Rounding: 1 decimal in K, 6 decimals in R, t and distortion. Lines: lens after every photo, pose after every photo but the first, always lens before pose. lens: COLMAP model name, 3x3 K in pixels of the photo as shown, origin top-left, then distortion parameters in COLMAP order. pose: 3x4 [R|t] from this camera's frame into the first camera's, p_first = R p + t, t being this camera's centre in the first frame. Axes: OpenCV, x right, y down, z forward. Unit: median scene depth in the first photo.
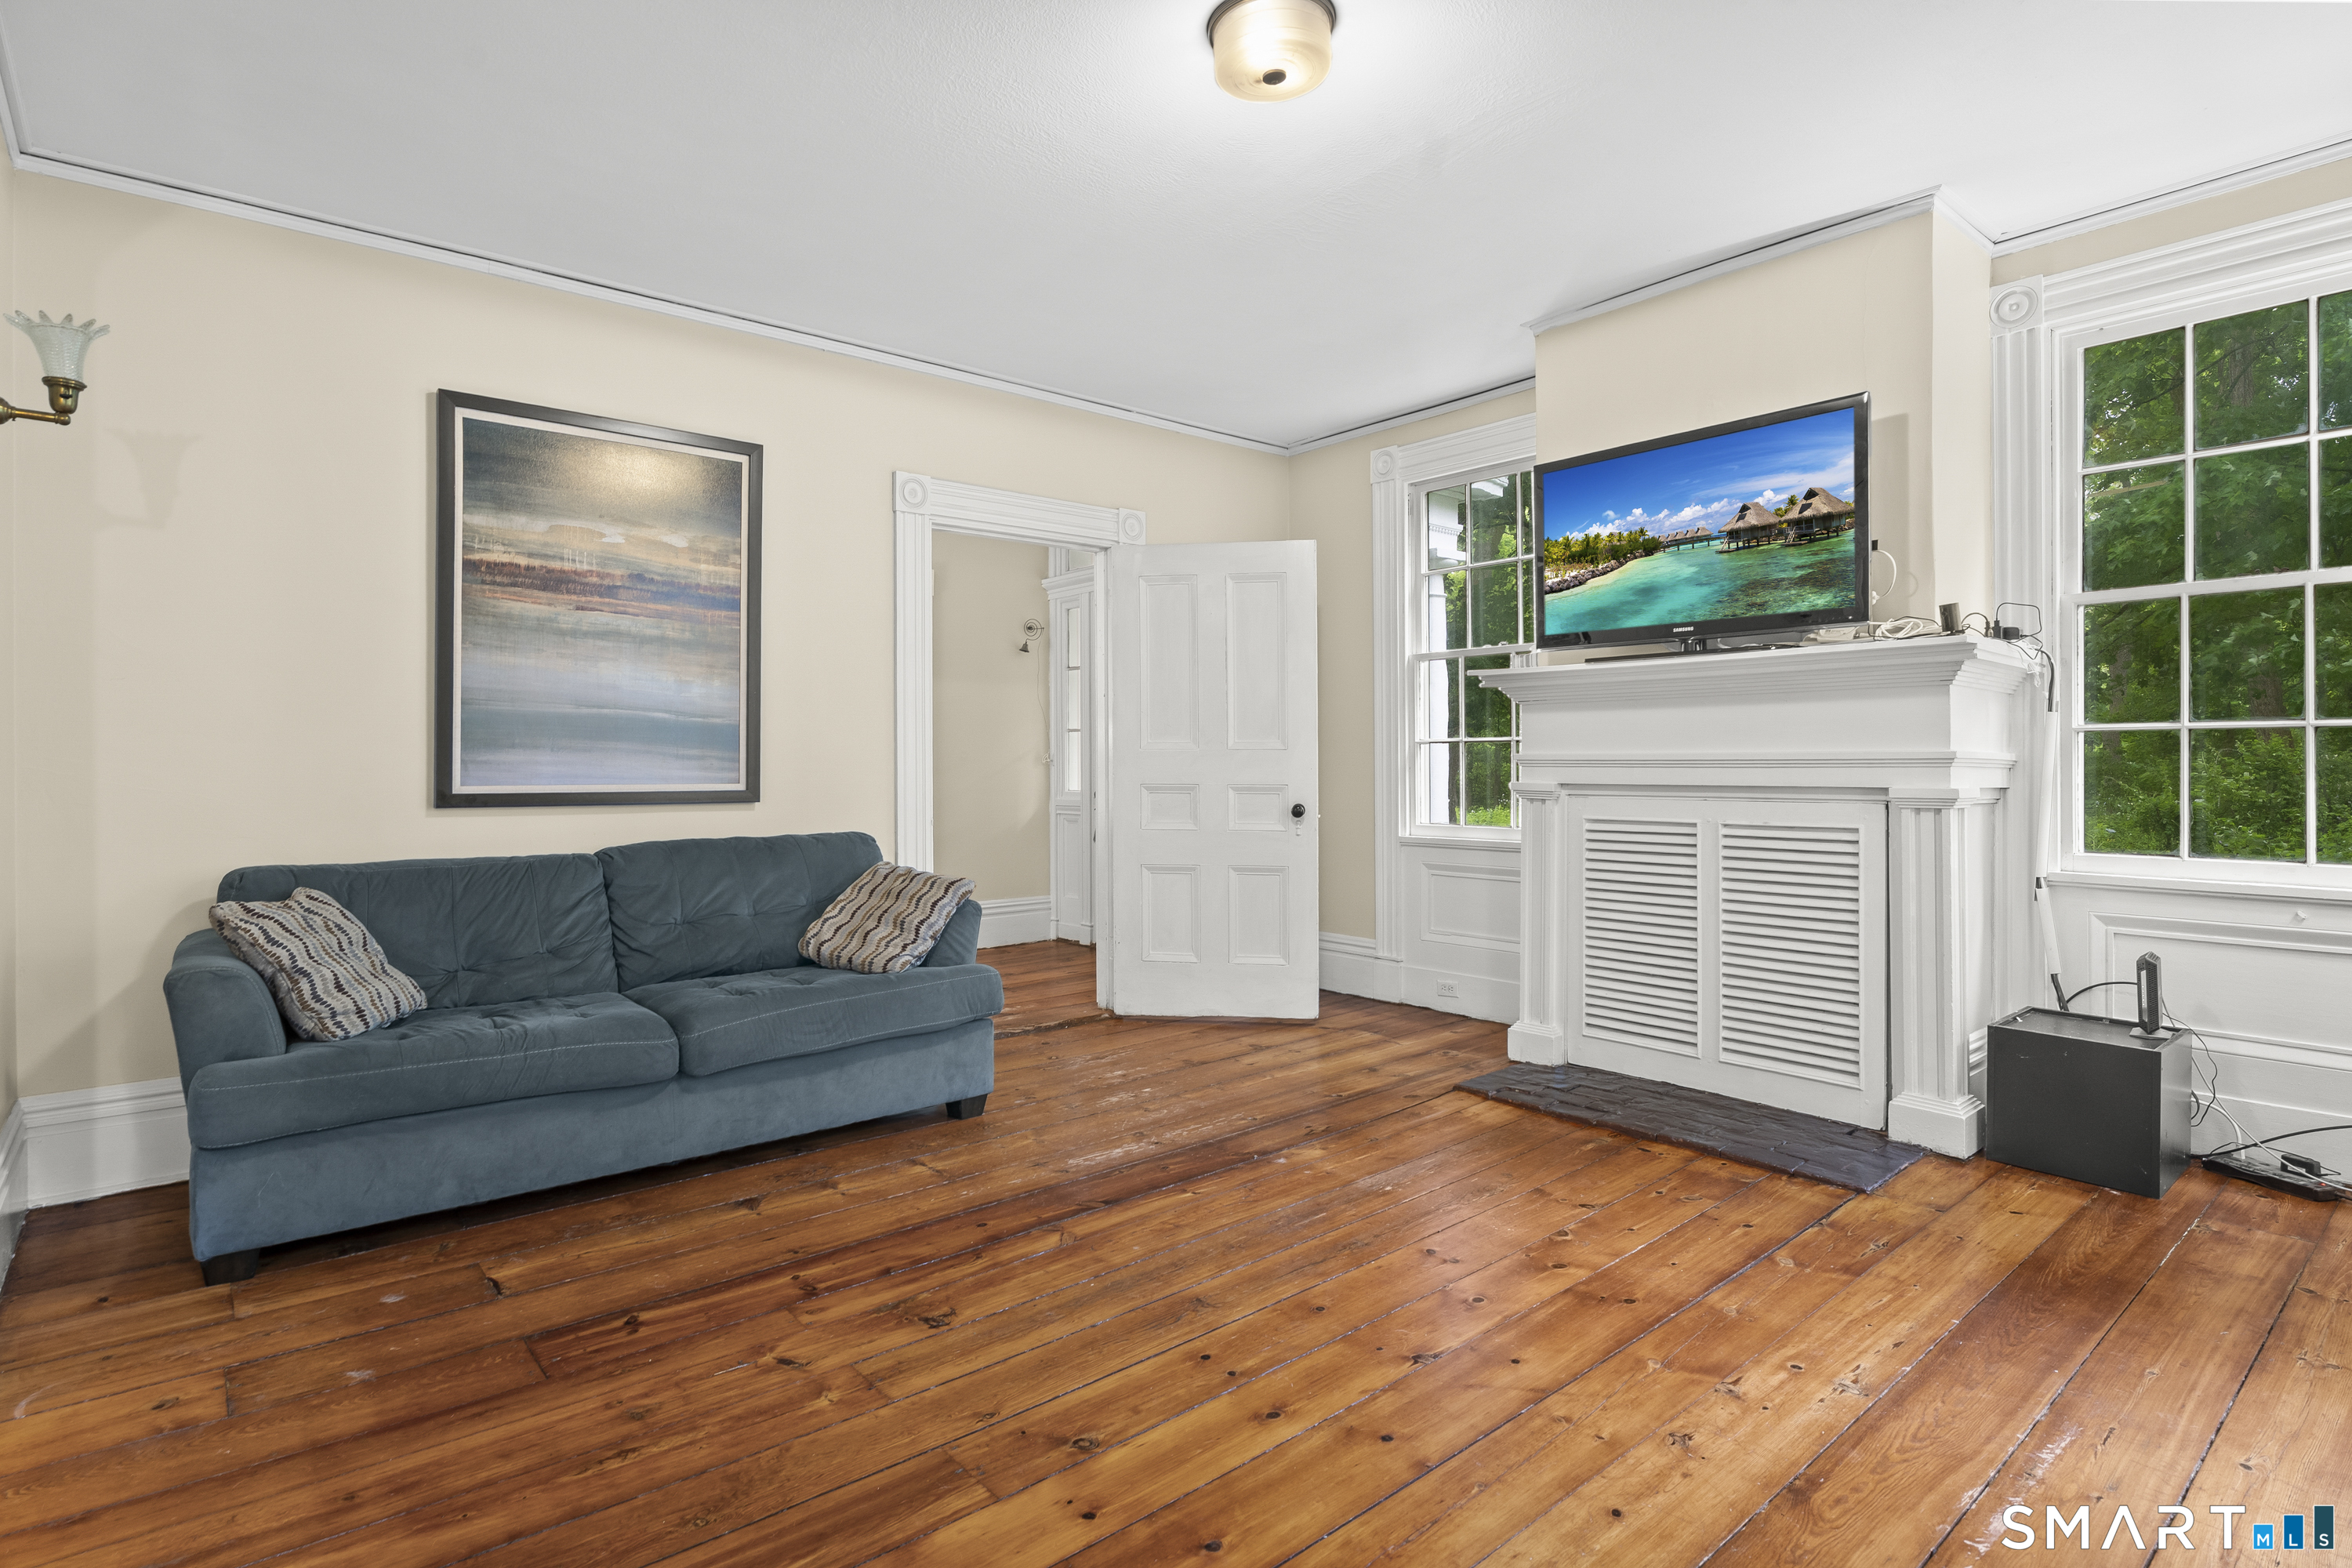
lens RADIAL K [[1177.8, 0, 1153.7], [0, 1177.8, 757.4], [0, 0, 1]] dist [-0.001018, -0.000136]
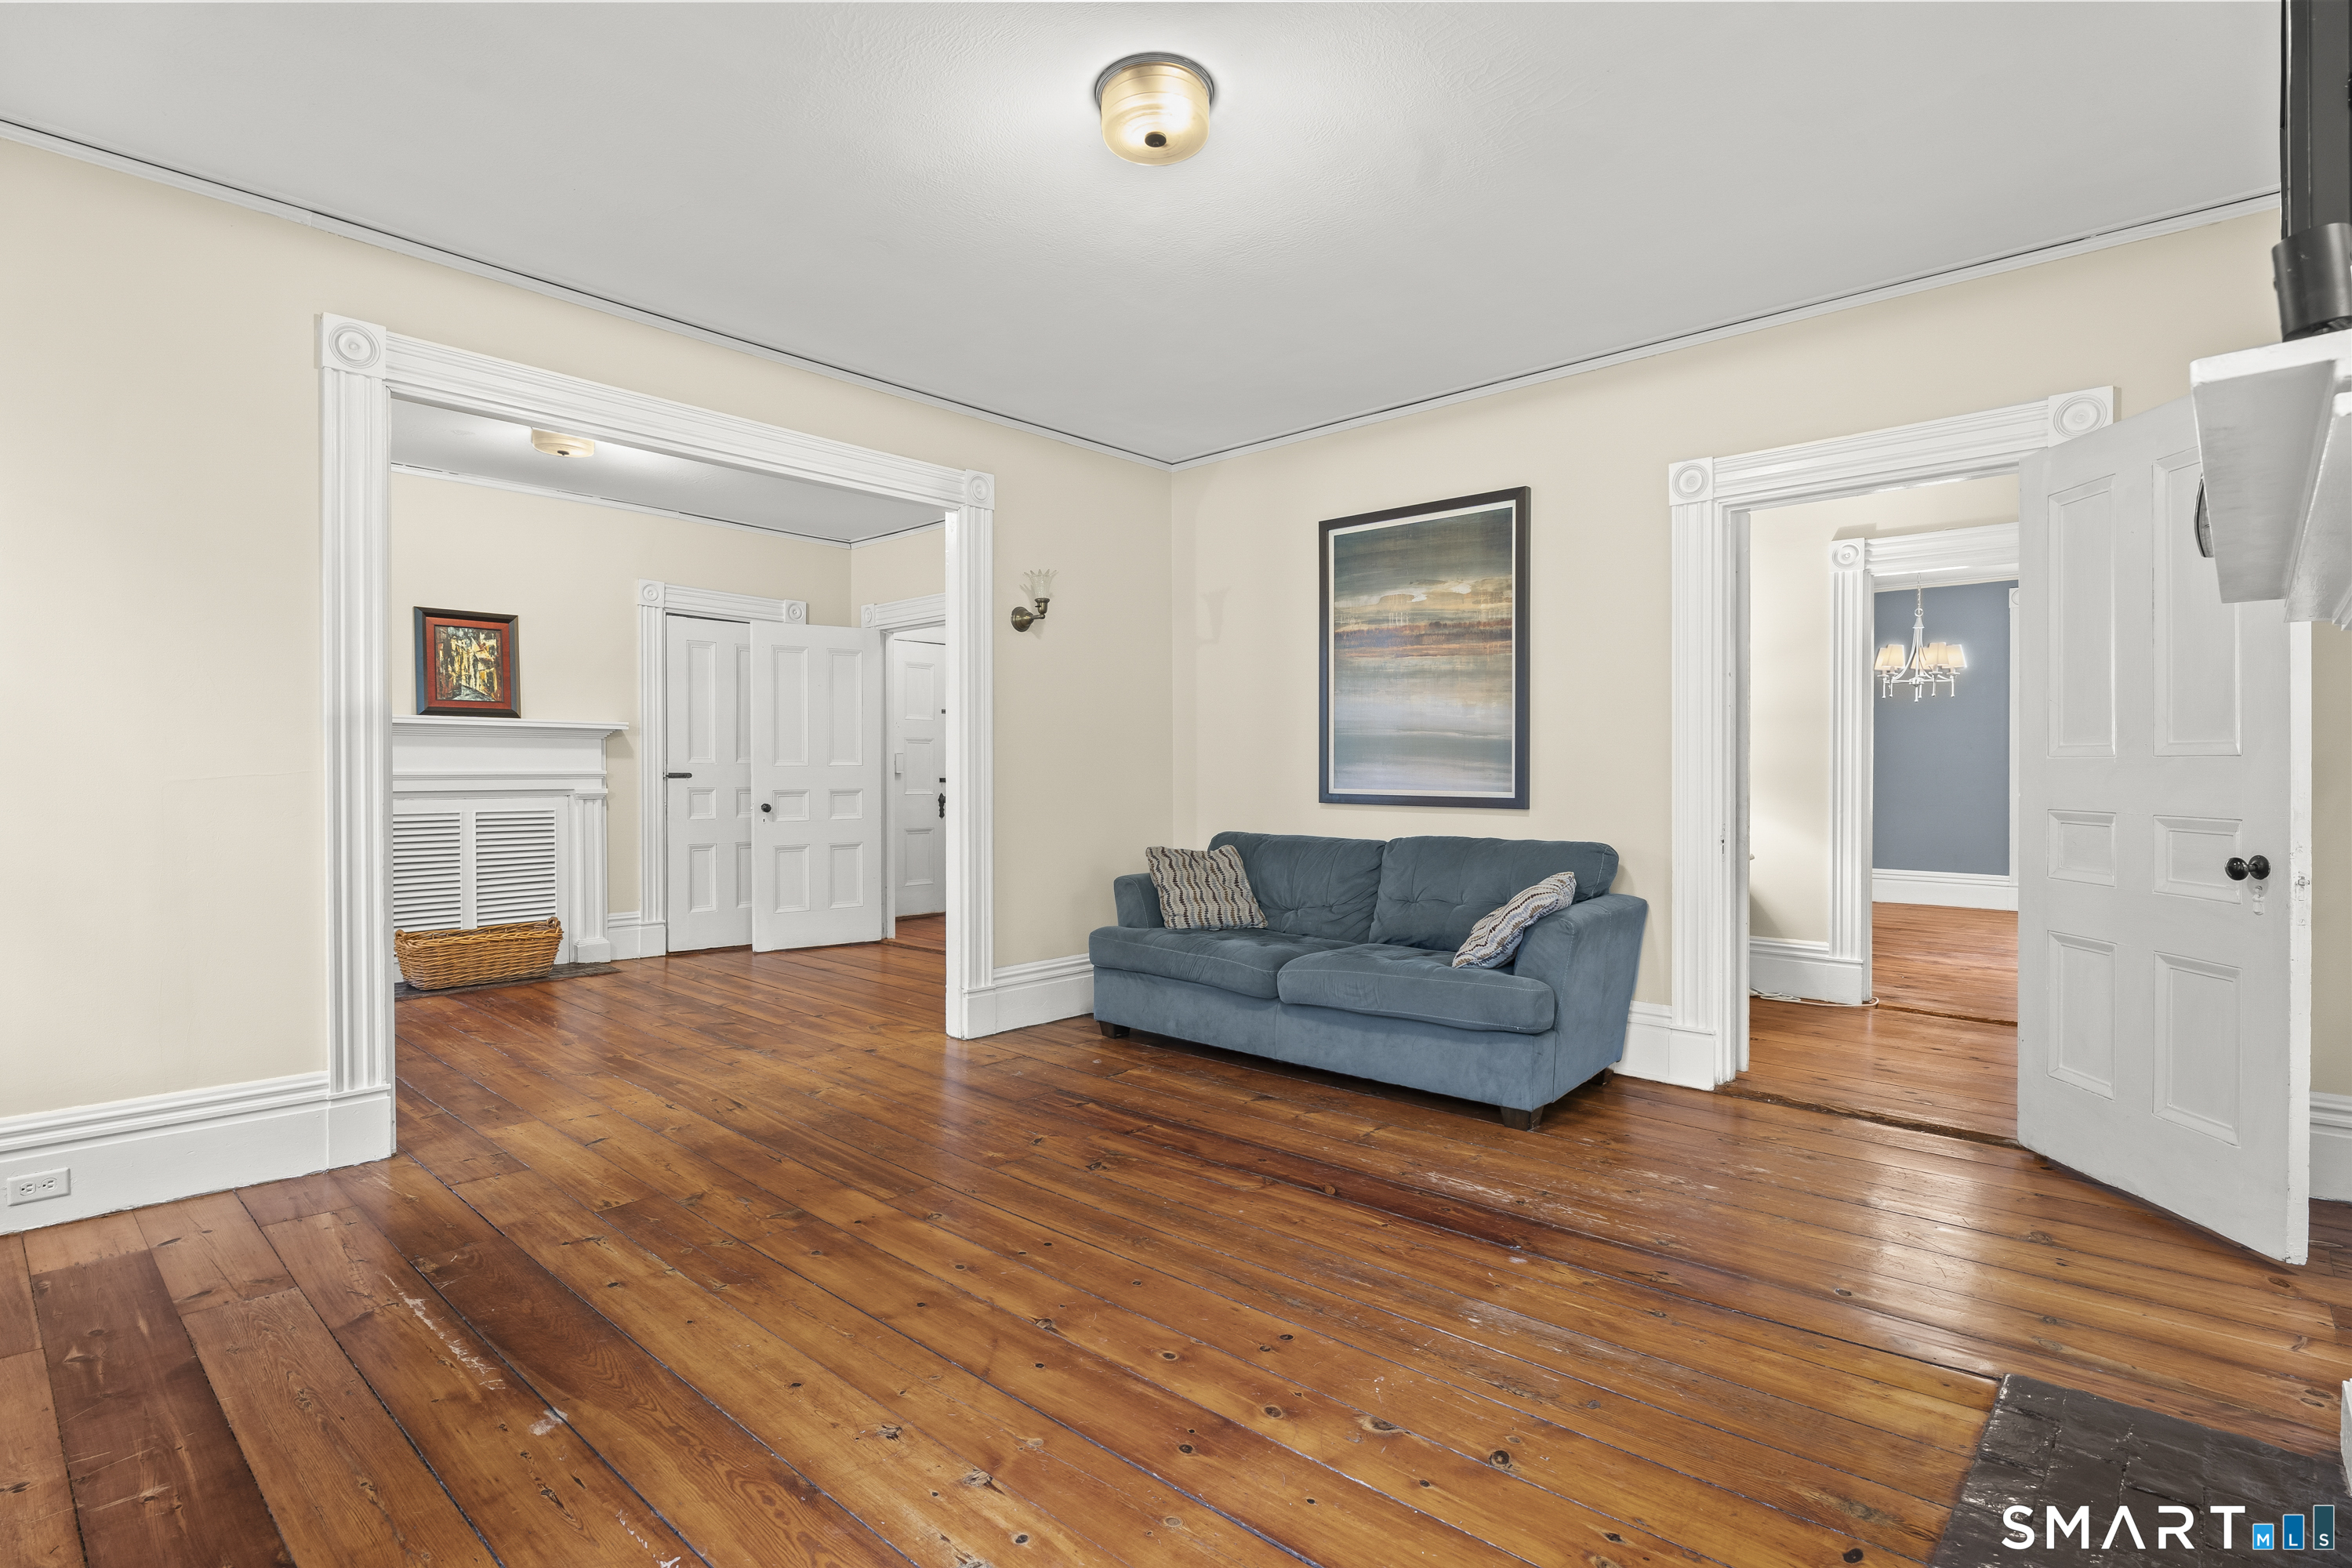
lens RADIAL K [[1150.3, 0, 1176.0], [0, 1150.3, 784.0], [0, 0, 1]] dist [-0.014661, 0.000100]
pose [[0.137340, 0.013998, -0.990425, 0.787205], [0.000490, 0.999899, 0.014200, -0.001443], [0.990524, -0.002435, 0.137319, 0.596895]]
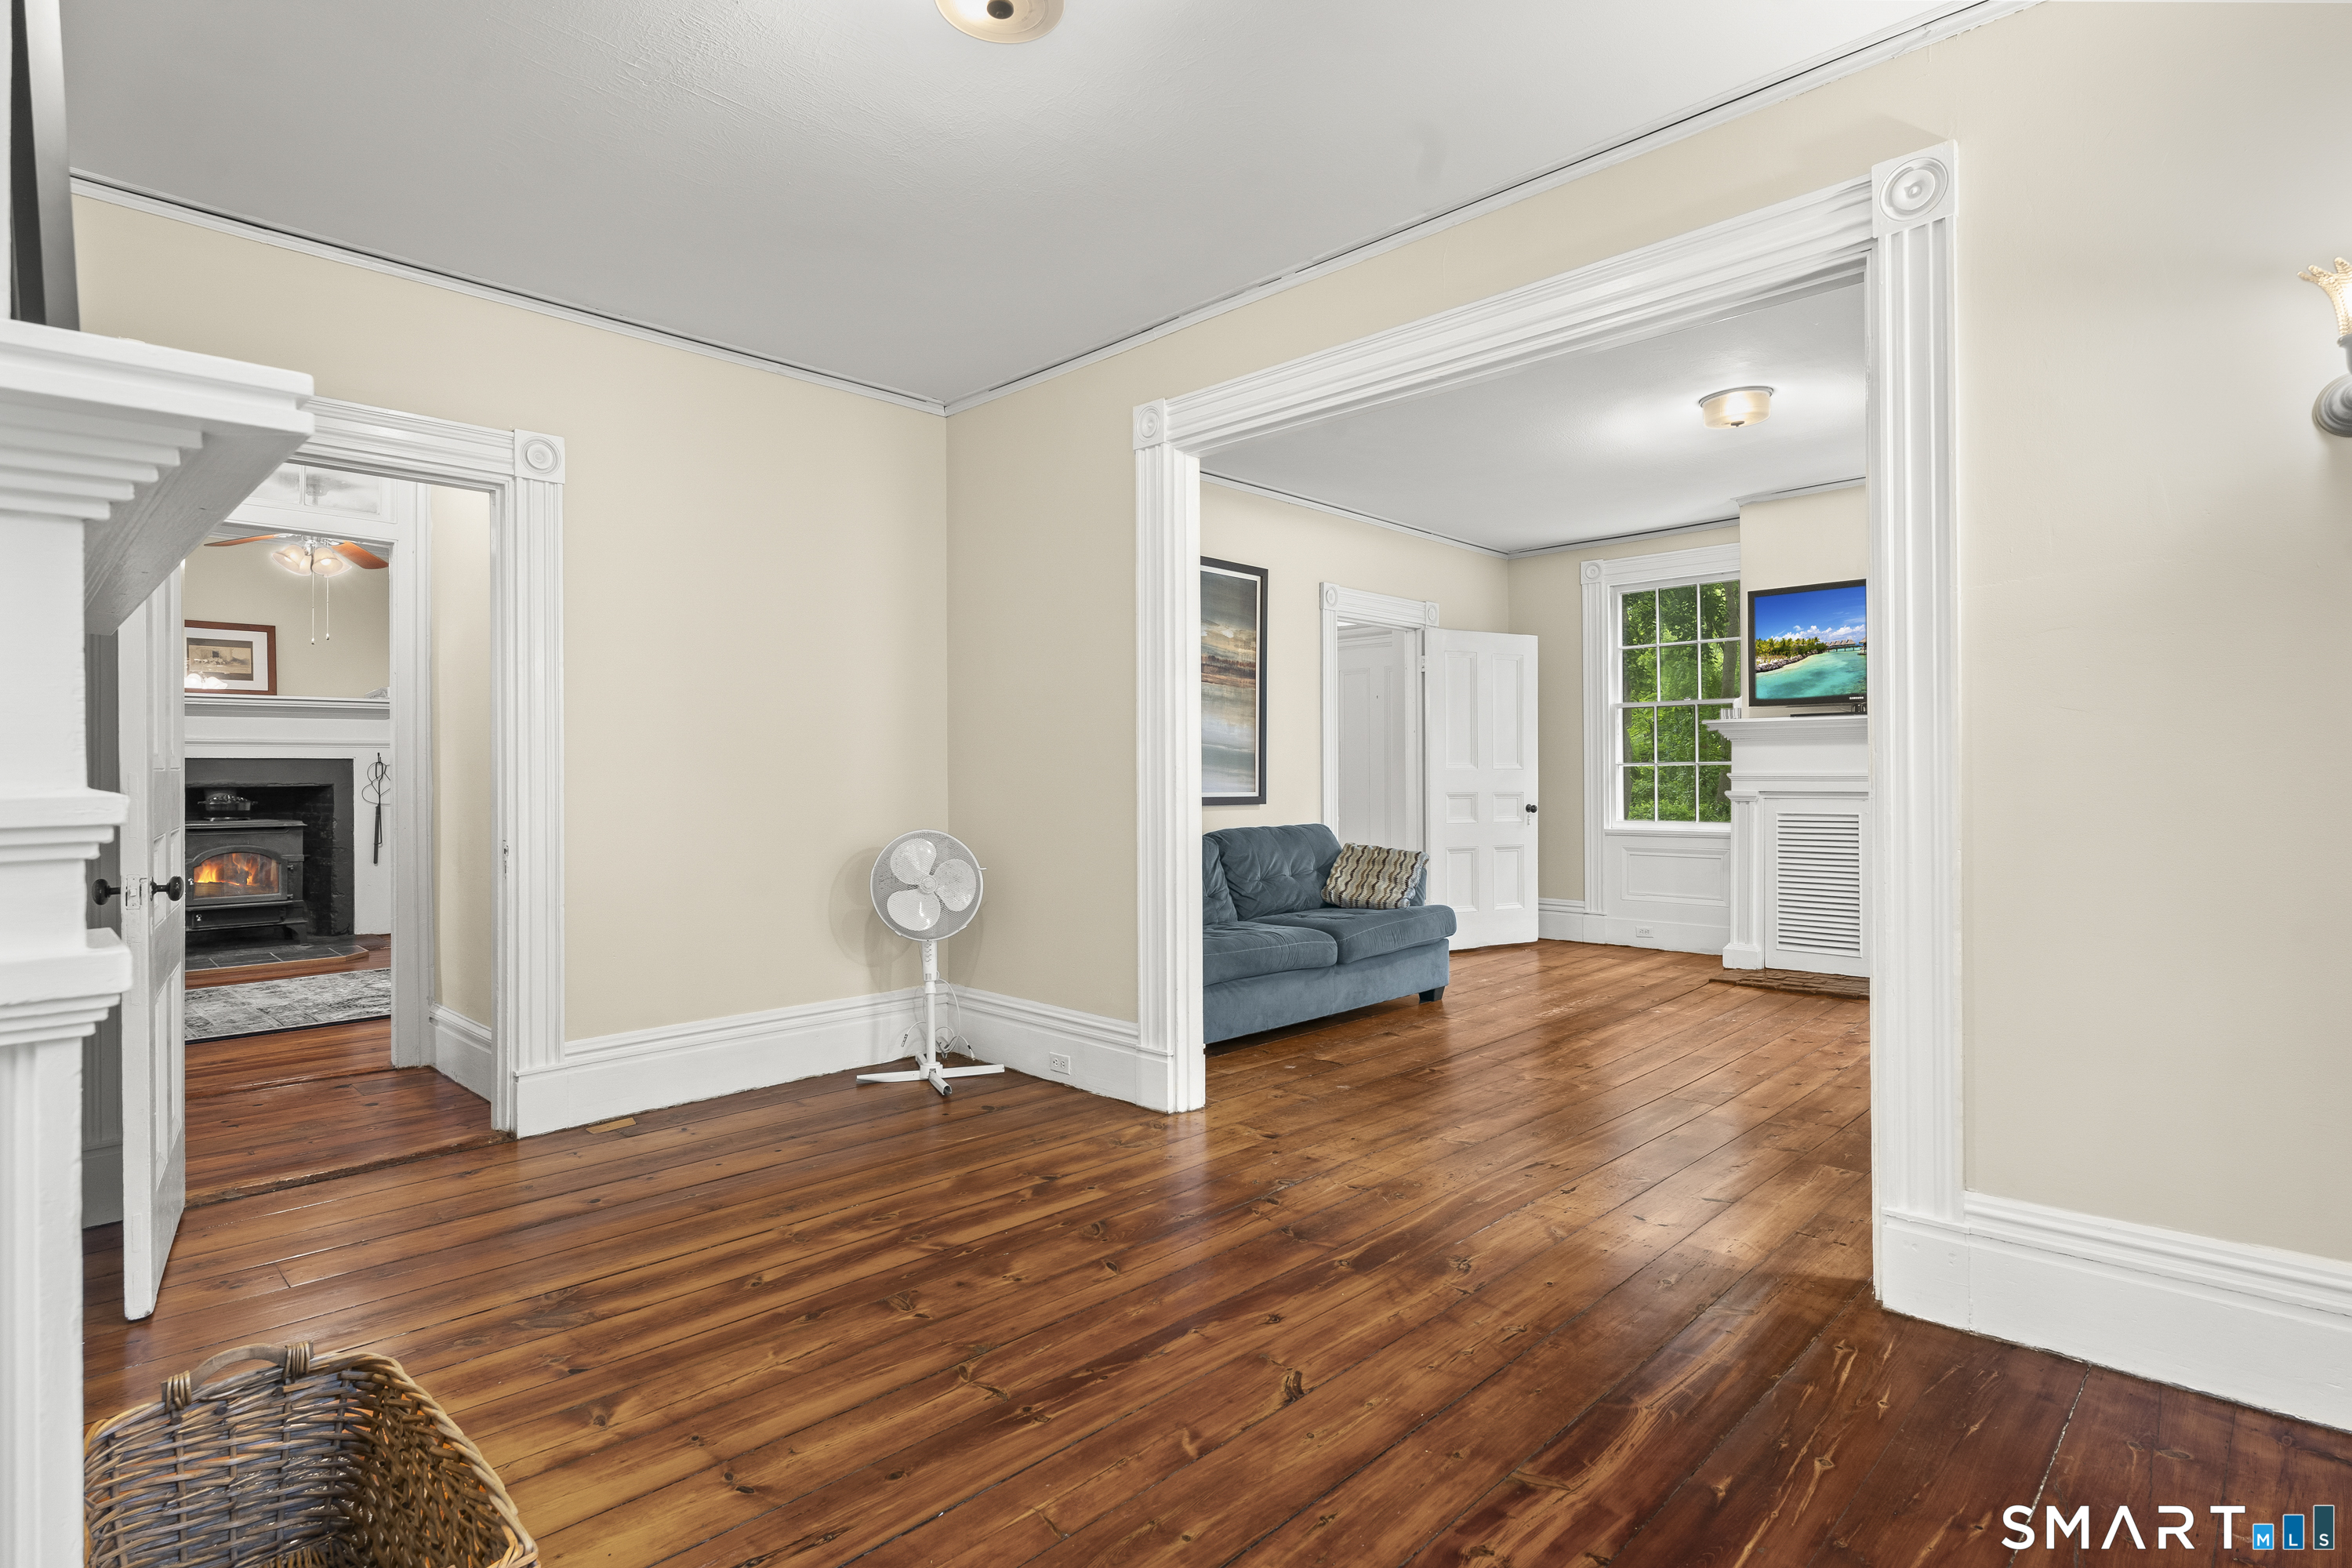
lens RADIAL K [[1206.9, 0, 1171.2], [0, 1206.9, 765.2], [0, 0, 1]] dist [0.002217, 0.000164]
pose [[0.992619, 0.002001, 0.121260, -0.730573], [-0.001667, 0.999995, -0.002859, -0.008872], [-0.121265, 0.002636, 0.992617, -0.600035]]
